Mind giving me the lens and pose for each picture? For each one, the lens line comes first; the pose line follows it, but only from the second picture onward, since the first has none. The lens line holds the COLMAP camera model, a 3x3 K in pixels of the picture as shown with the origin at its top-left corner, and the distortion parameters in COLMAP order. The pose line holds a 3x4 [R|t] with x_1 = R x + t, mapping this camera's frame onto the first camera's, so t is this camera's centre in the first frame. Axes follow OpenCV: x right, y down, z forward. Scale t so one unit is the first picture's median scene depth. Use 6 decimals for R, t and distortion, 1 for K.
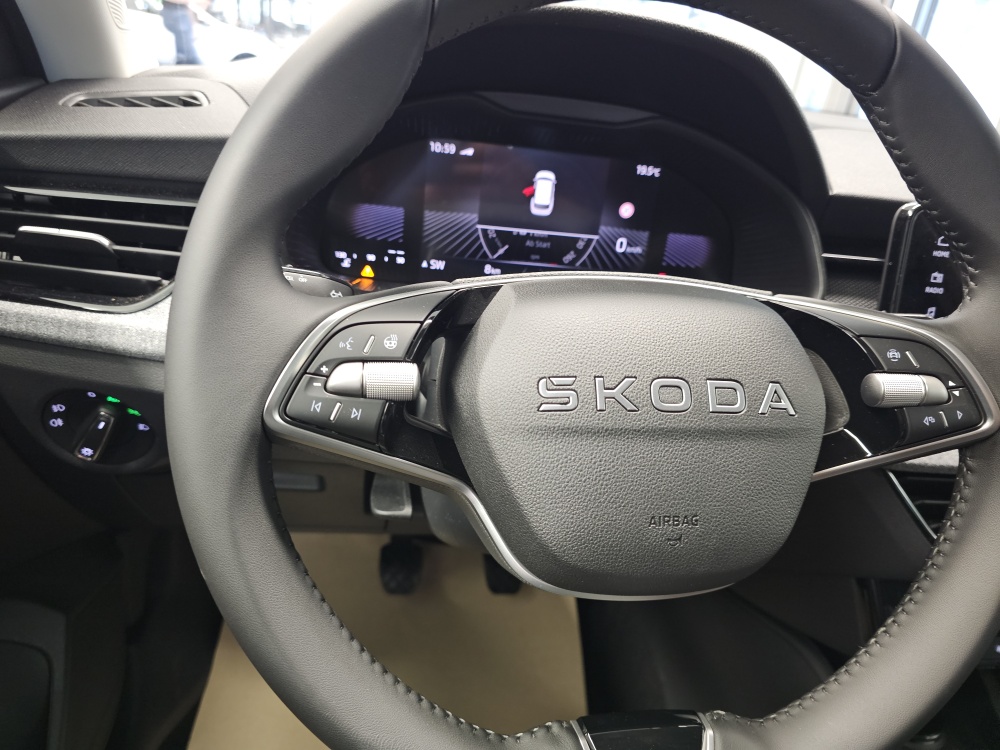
lens RADIAL K [[676.6, 0, 500.0], [0, 676.6, 368.4], [0, 0, 1]] dist [0.046483, -0.042874]
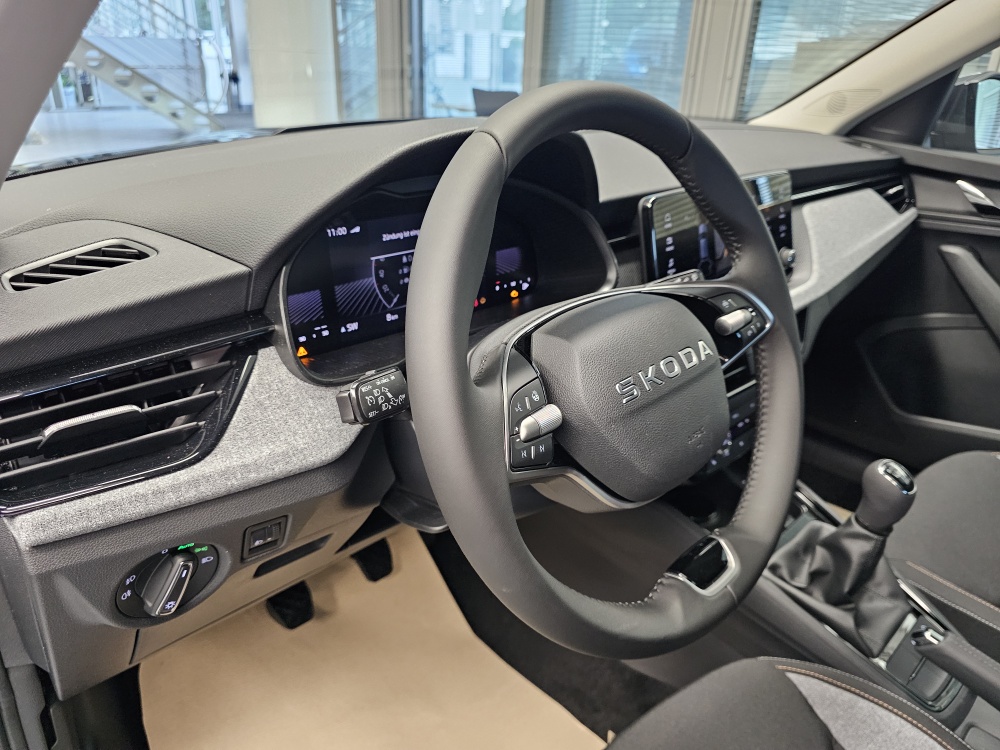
lens RADIAL K [[676.6, 0, 504.5], [0, 676.6, 380.9], [0, 0, 1]] dist [0.046483, -0.042874]
pose [[0.800631, -0.345918, 0.489215, -0.575833], [0.307005, 0.938020, 0.160829, -0.204881], [-0.514528, 0.021427, 0.857206, -0.157283]]
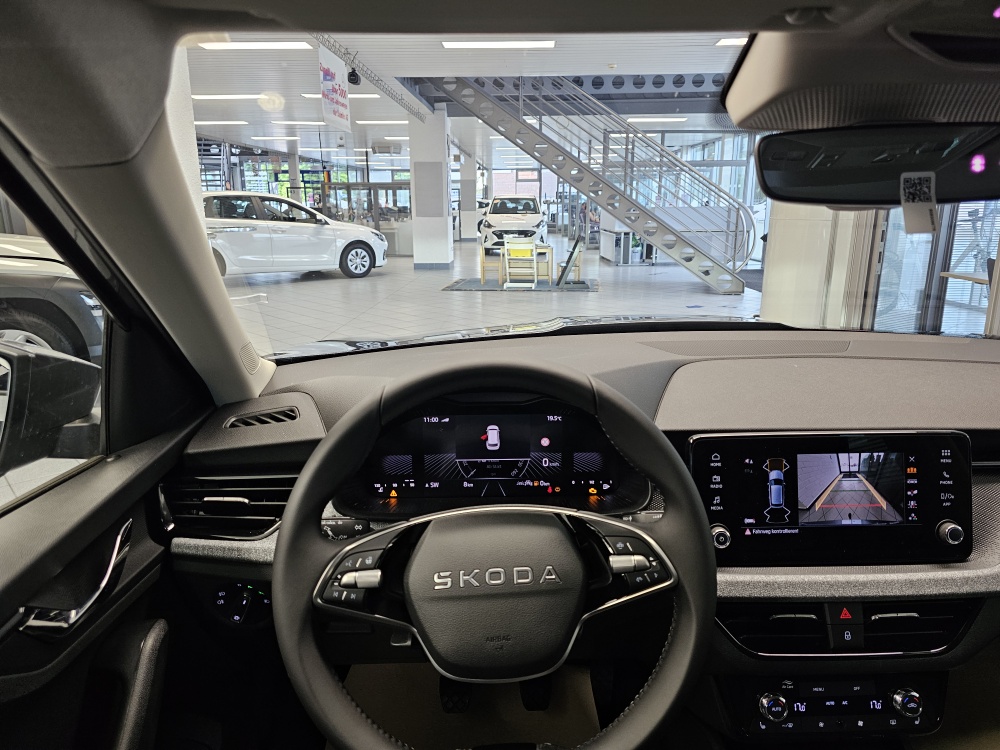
lens RADIAL K [[676.6, 0, 514.4], [0, 676.6, 373.0], [0, 0, 1]] dist [0.046483, -0.042874]
pose [[0.986229, -0.102519, -0.129777, 0.400519], [0.076908, 0.978980, -0.188903, -0.111001], [0.146415, 0.176320, 0.973383, -0.729014]]
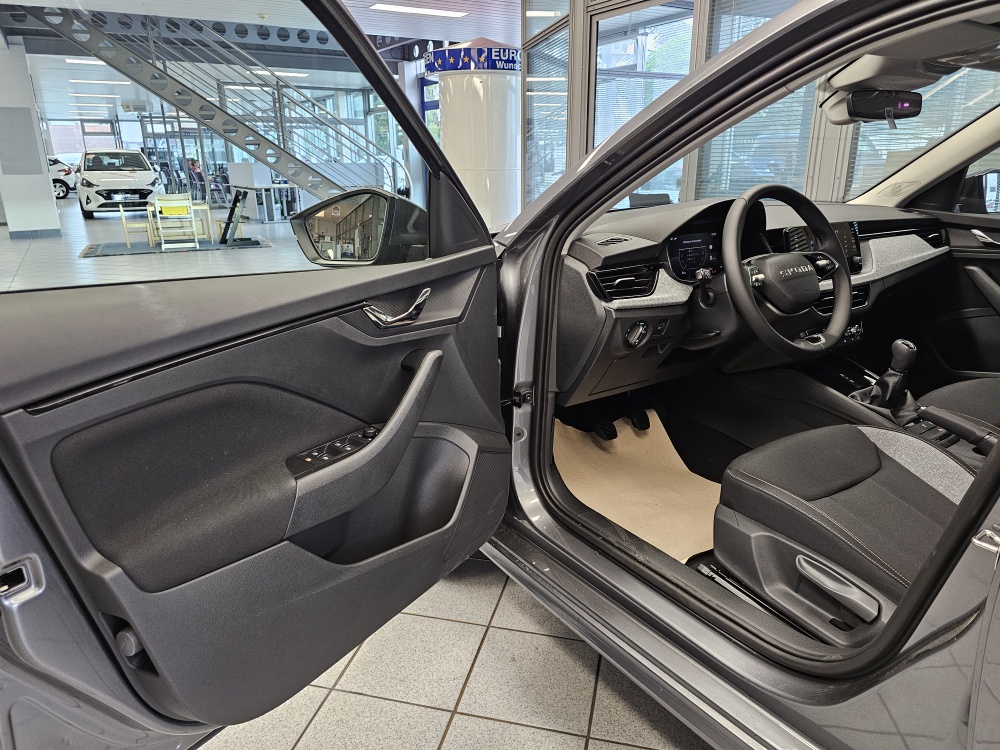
lens RADIAL K [[676.6, 0, 502.4], [0, 676.6, 371.8], [0, 0, 1]] dist [0.046483, -0.042874]
pose [[0.884520, -0.260391, 0.387067, -2.521403], [0.295684, 0.954700, -0.033438, 0.181399], [-0.360826, 0.144027, 0.921445, -1.844602]]
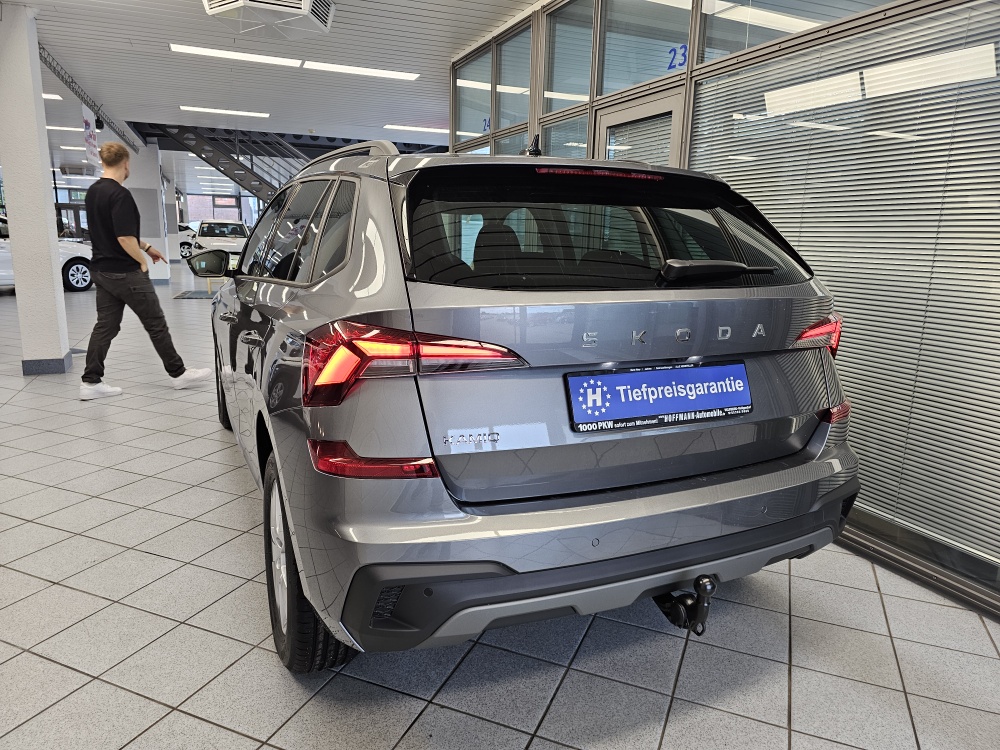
lens RADIAL K [[676.6, 0, 499.3], [0, 676.6, 375.1], [0, 0, 1]] dist [0.046483, -0.042874]
pose [[0.948149, -0.164345, 0.272037, -0.324773], [0.214587, 0.962409, -0.166497, 2.900699], [-0.234448, 0.216240, 0.947773, -7.509863]]
